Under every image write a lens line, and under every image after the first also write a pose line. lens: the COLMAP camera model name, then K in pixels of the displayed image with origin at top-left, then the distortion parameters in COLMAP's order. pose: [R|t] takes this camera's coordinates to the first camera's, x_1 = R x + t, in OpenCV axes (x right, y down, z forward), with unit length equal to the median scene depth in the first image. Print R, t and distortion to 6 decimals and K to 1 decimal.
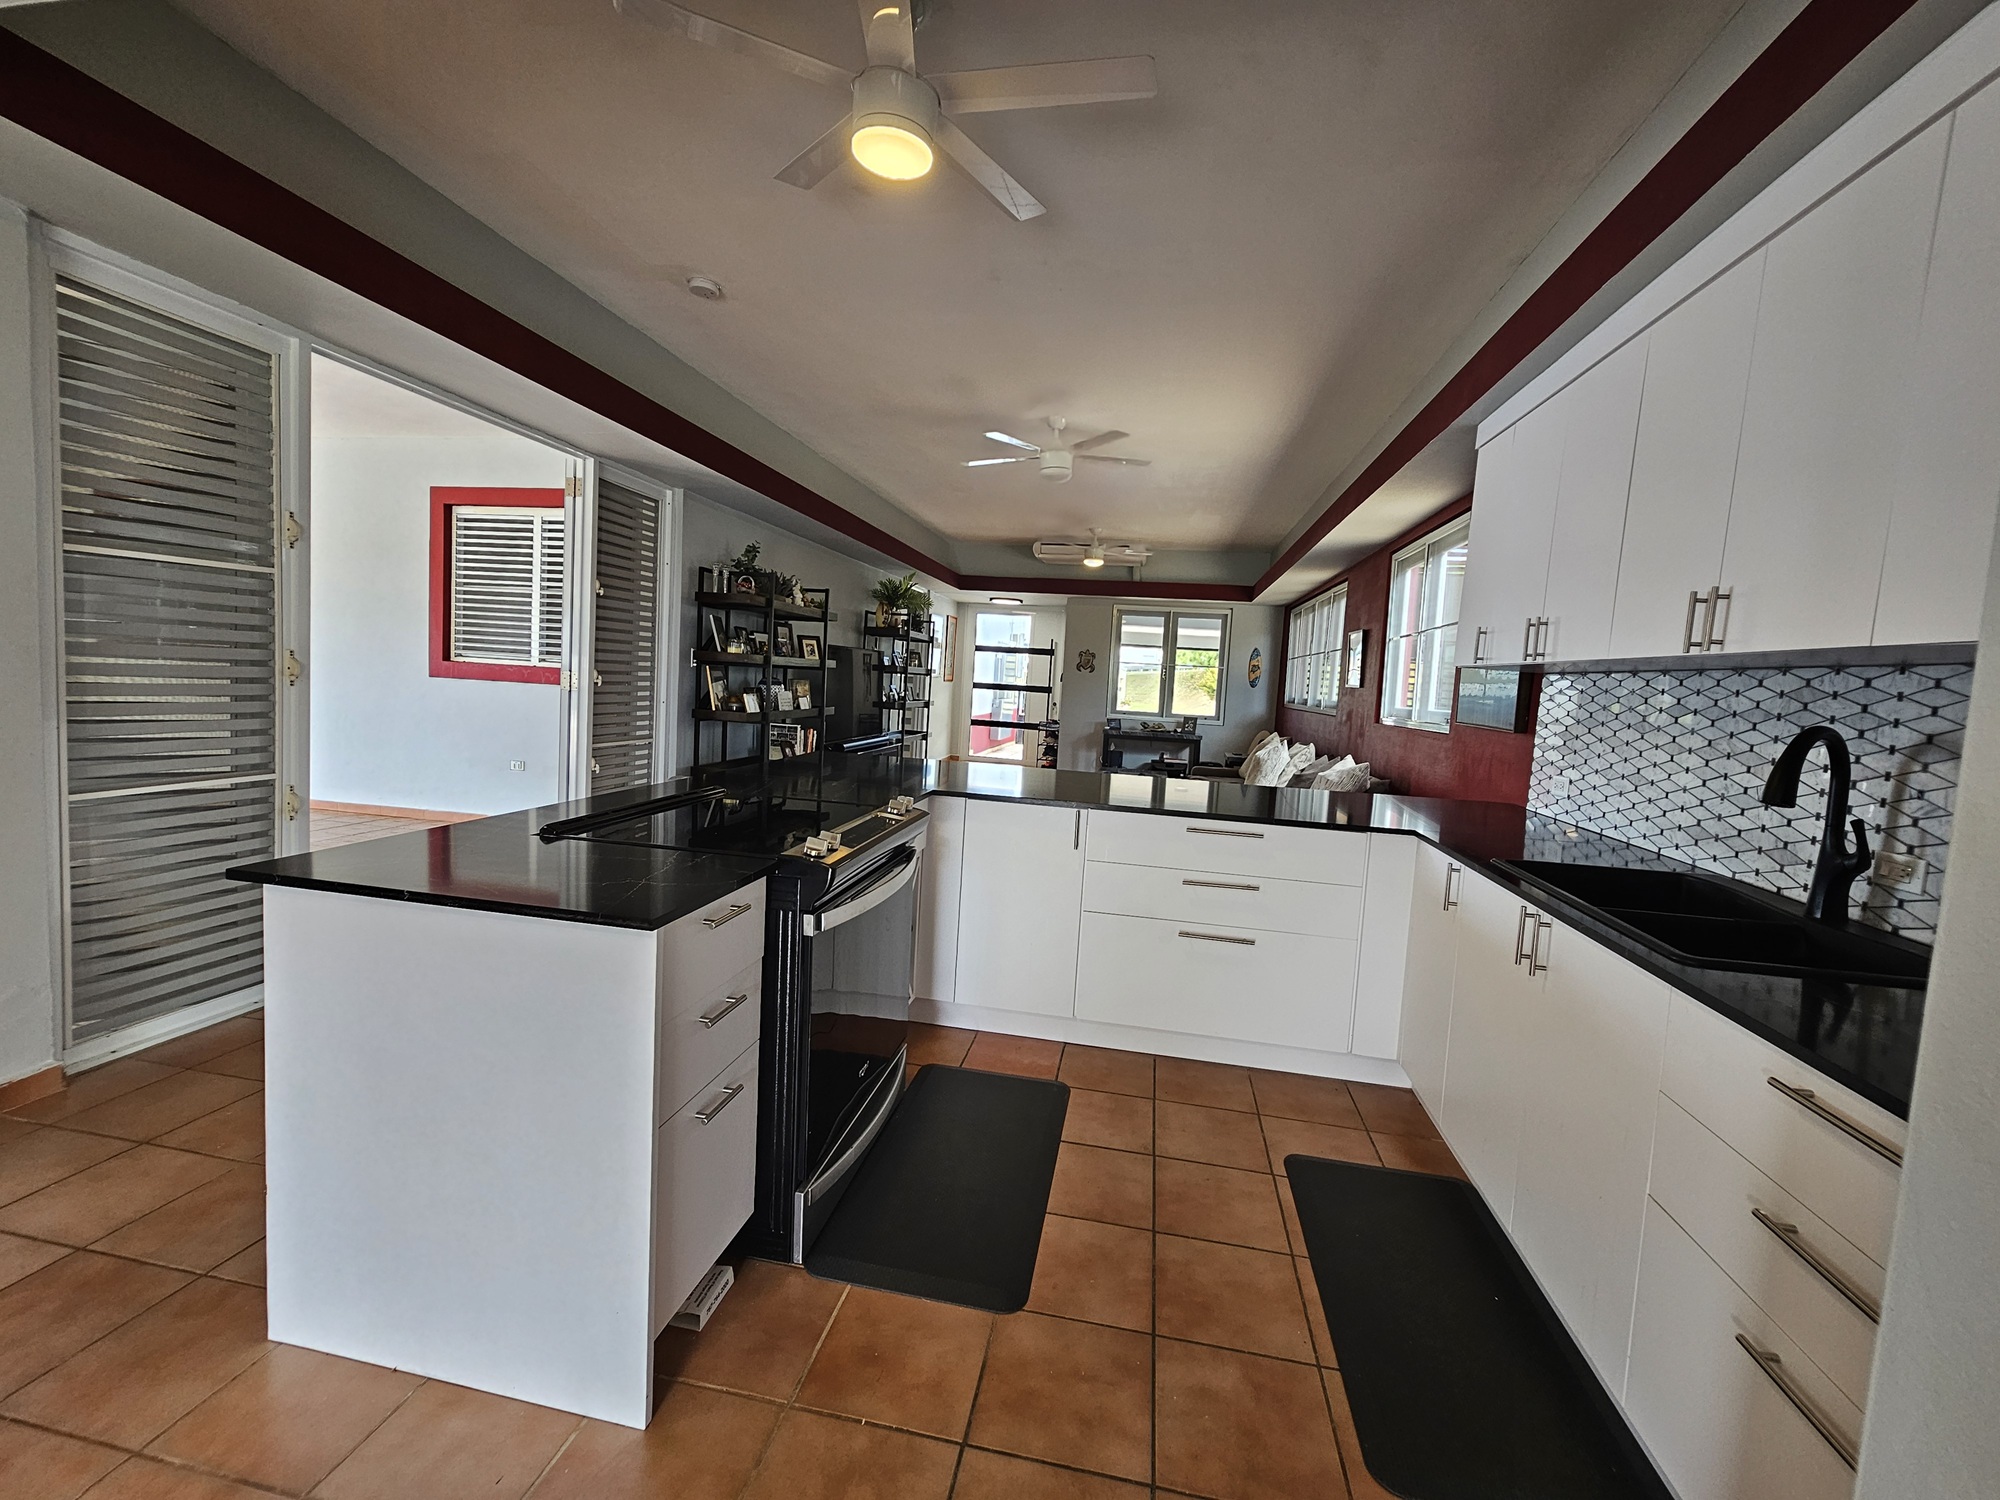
lens RADIAL K [[819.9, 0, 1001.3], [0, 819.9, 744.1], [0, 0, 1]] dist [-0.007580, 0.001162]
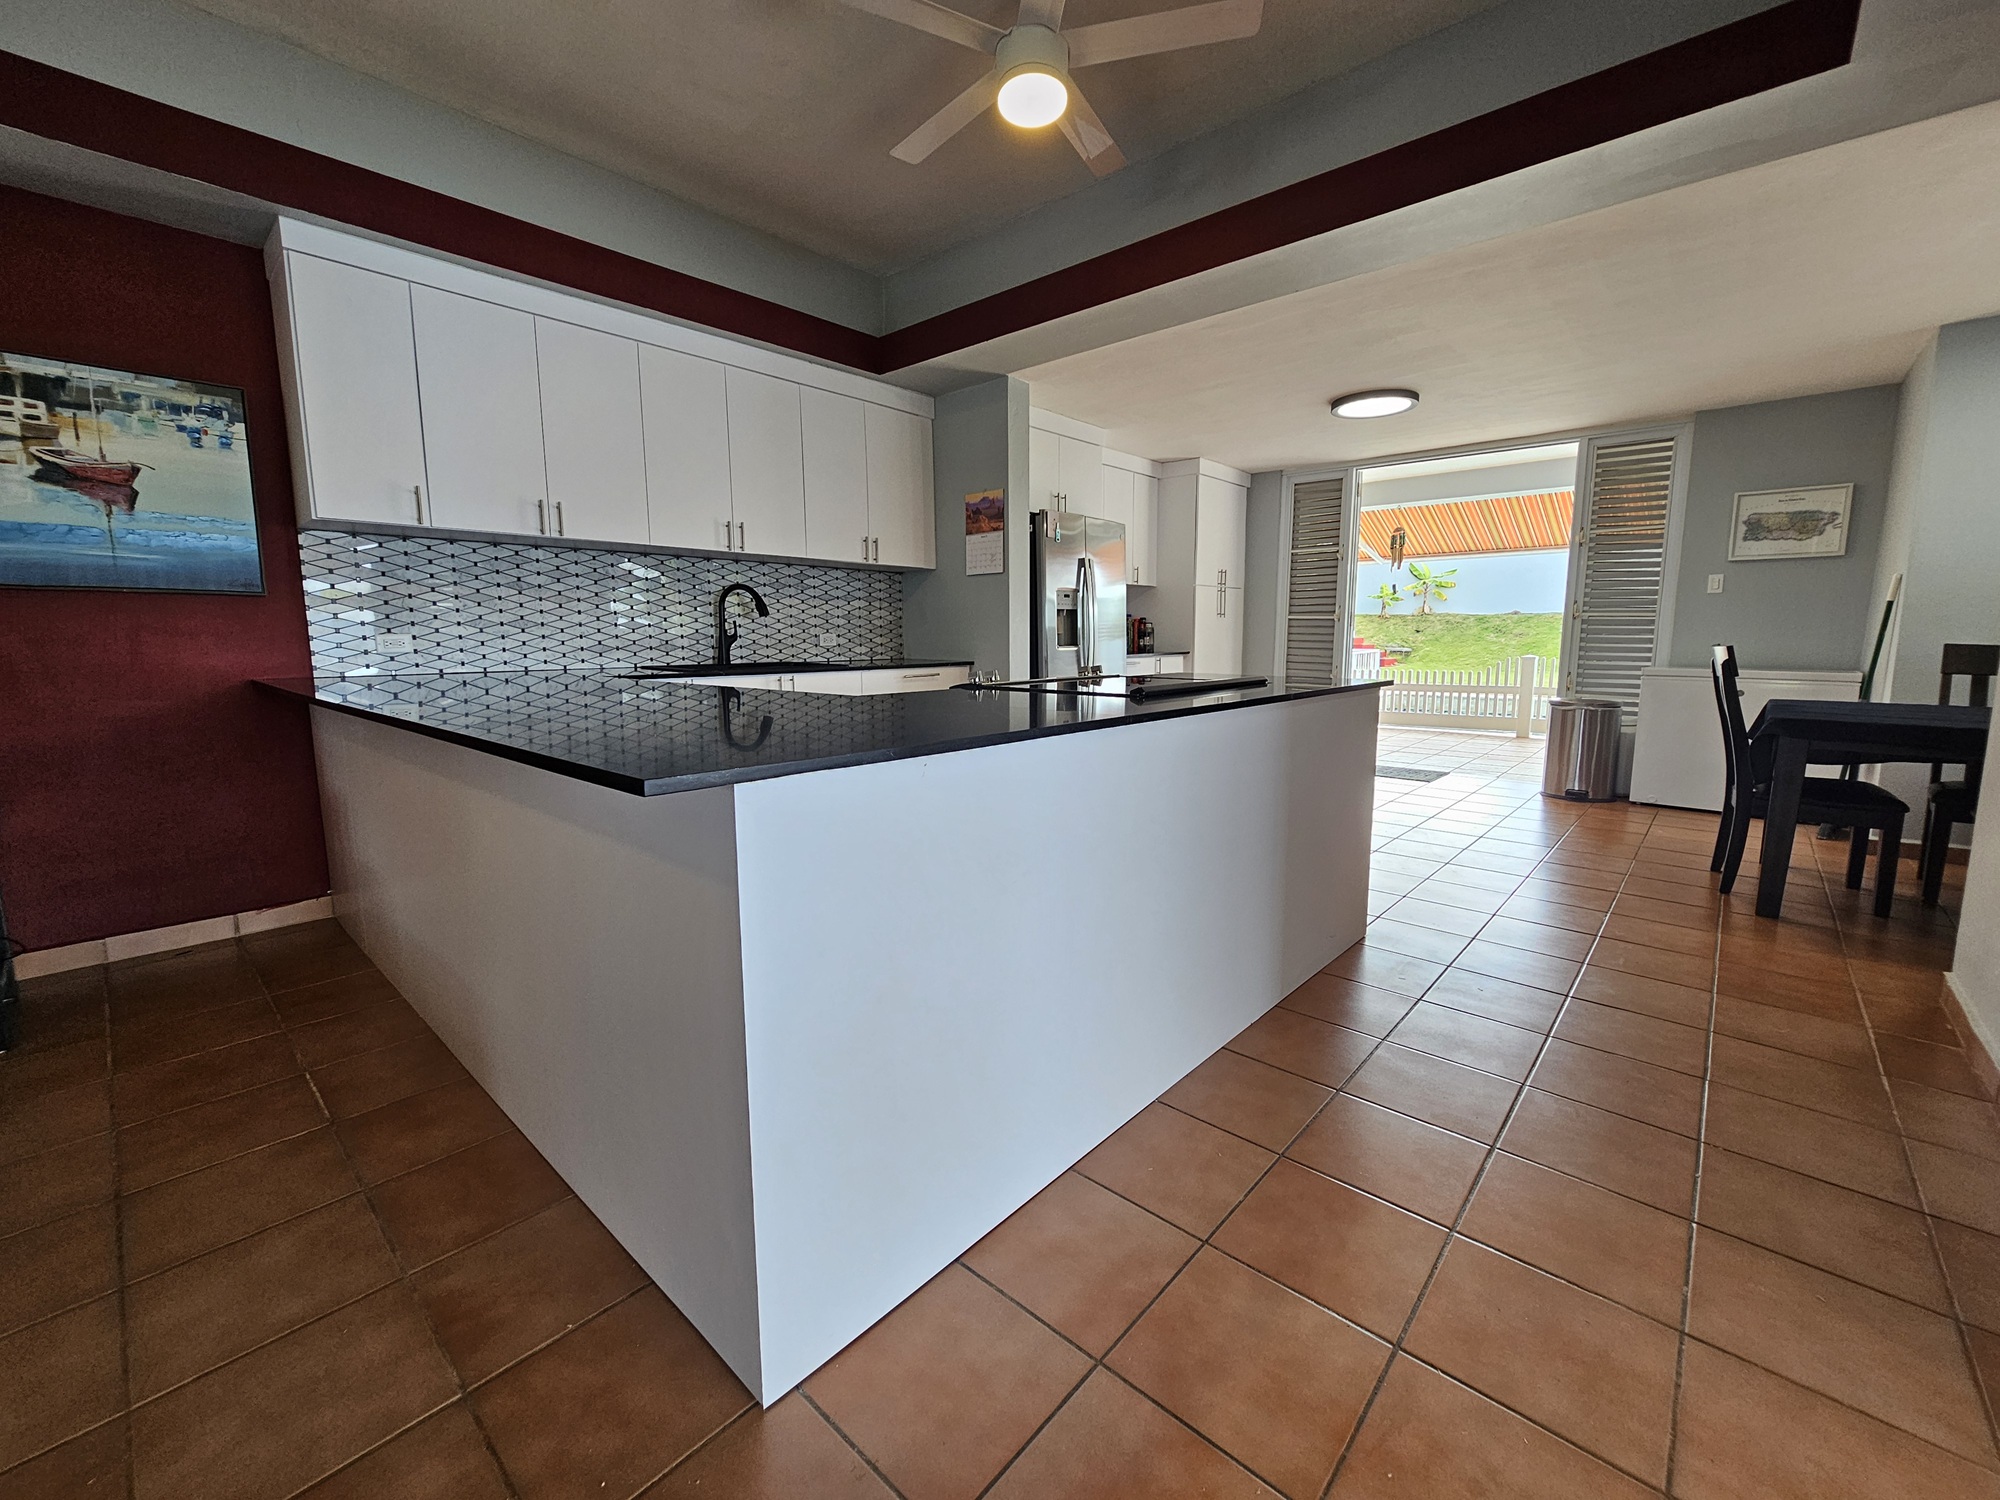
lens RADIAL K [[819.9, 0, 999.5], [0, 819.9, 740.9], [0, 0, 1]] dist [-0.007580, 0.001162]
pose [[-0.844379, -0.127293, 0.520405, -0.715231], [-0.004127, 0.972880, 0.231274, -0.096129], [-0.535731, 0.193135, -0.822004, 1.906418]]
